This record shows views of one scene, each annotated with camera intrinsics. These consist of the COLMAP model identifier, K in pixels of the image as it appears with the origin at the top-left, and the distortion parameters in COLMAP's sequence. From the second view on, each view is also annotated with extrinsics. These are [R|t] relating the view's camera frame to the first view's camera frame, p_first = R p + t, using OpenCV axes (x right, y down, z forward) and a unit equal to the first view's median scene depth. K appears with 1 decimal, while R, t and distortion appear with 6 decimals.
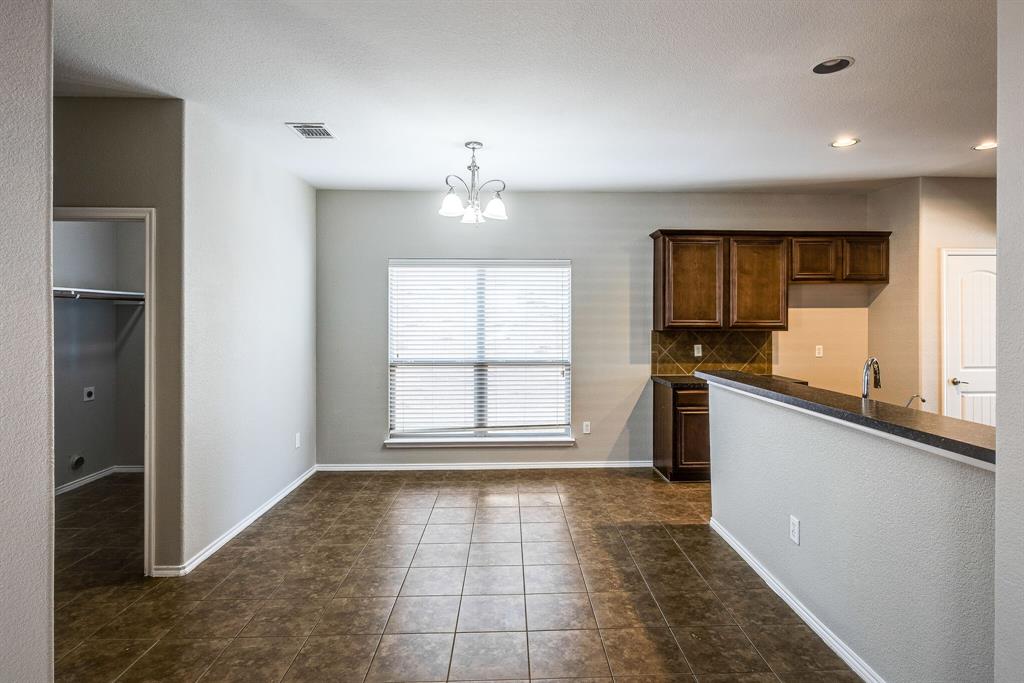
lens RADIAL K [[534.5, 0, 530.2], [0, 534.5, 320.2], [0, 0, 1]] dist [-0.003221, 0.001967]
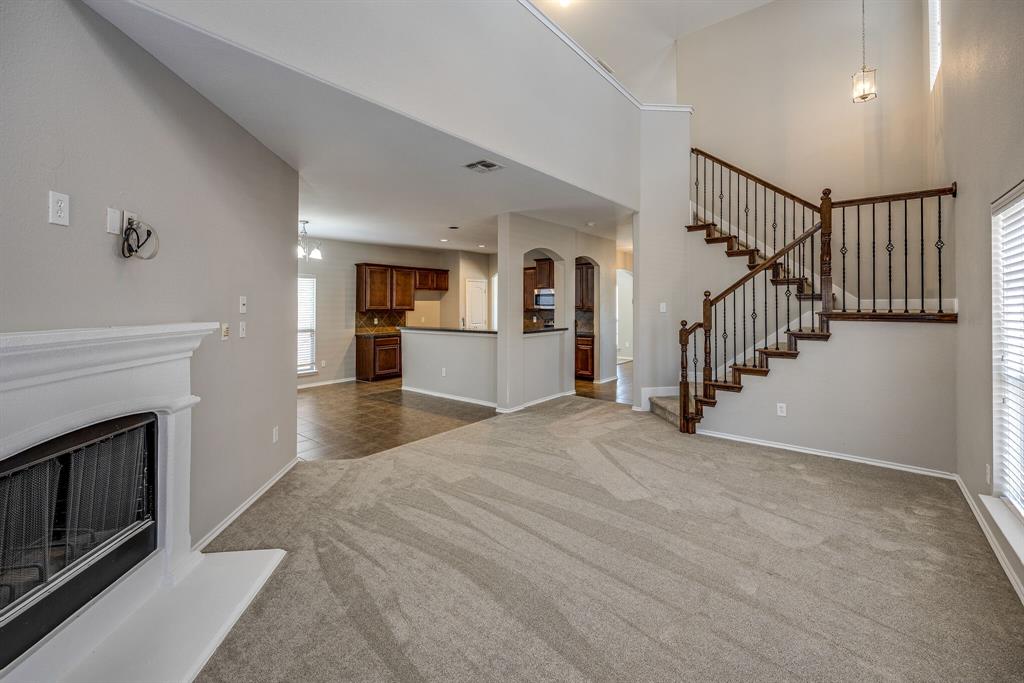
lens RADIAL K [[423.3, 0, 519.1], [0, 423.3, 297.6], [0, 0, 1]] dist [-0.004132, 0.000907]
pose [[0.651558, 0.008125, 0.758556, -0.602431], [0.008512, 0.999801, -0.018021, -0.000152], [-0.758551, 0.018199, 0.651359, -0.522970]]
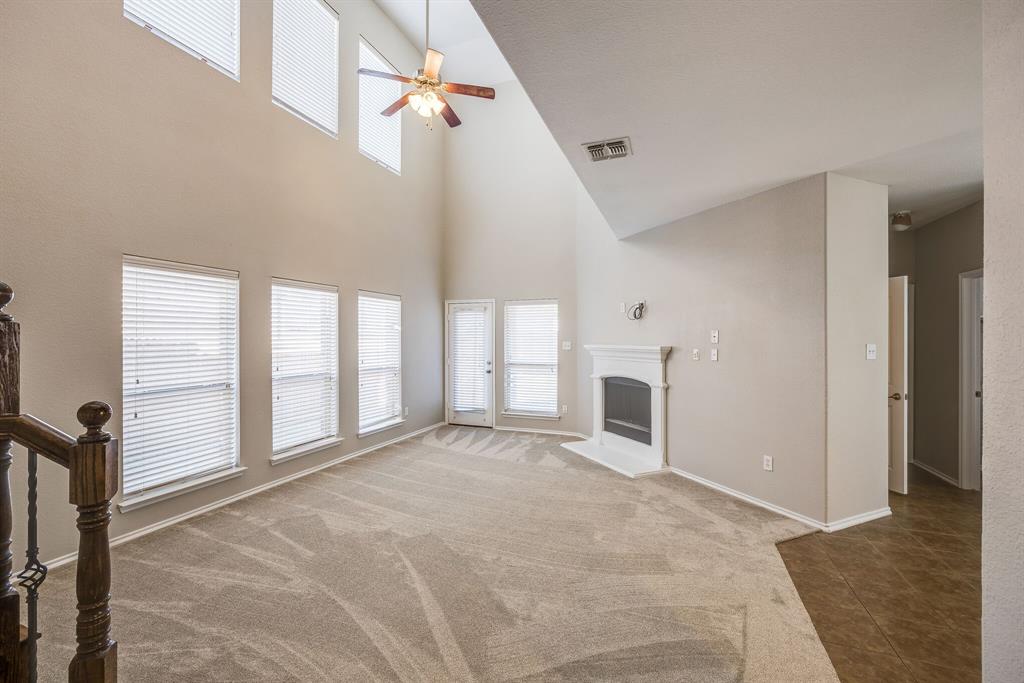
lens RADIAL K [[423.3, 0, 505.5], [0, 423.3, 340.7], [0, 0, 1]] dist [-0.004132, 0.000907]
pose [[-0.409928, 0.002350, -0.912115, 0.498706], [-0.002705, 0.999989, 0.003792, 0.001598], [0.912114, 0.004021, -0.409917, 0.119098]]
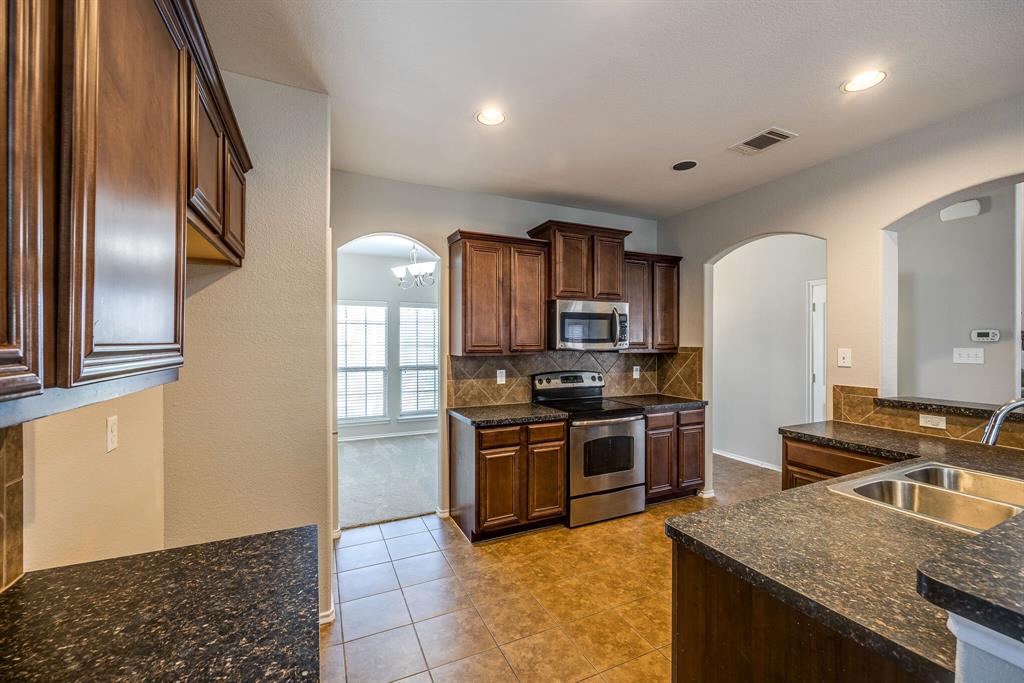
lens RADIAL K [[417.8, 0, 515.0], [0, 417.8, 343.6], [0, 0, 1]] dist [0.000943, -0.000886]
pose [[-0.388226, -0.007461, 0.921534, 0.213853], [-0.000129, 0.999968, 0.008042, -0.001065], [-0.921564, 0.003003, -0.388215, 0.928227]]
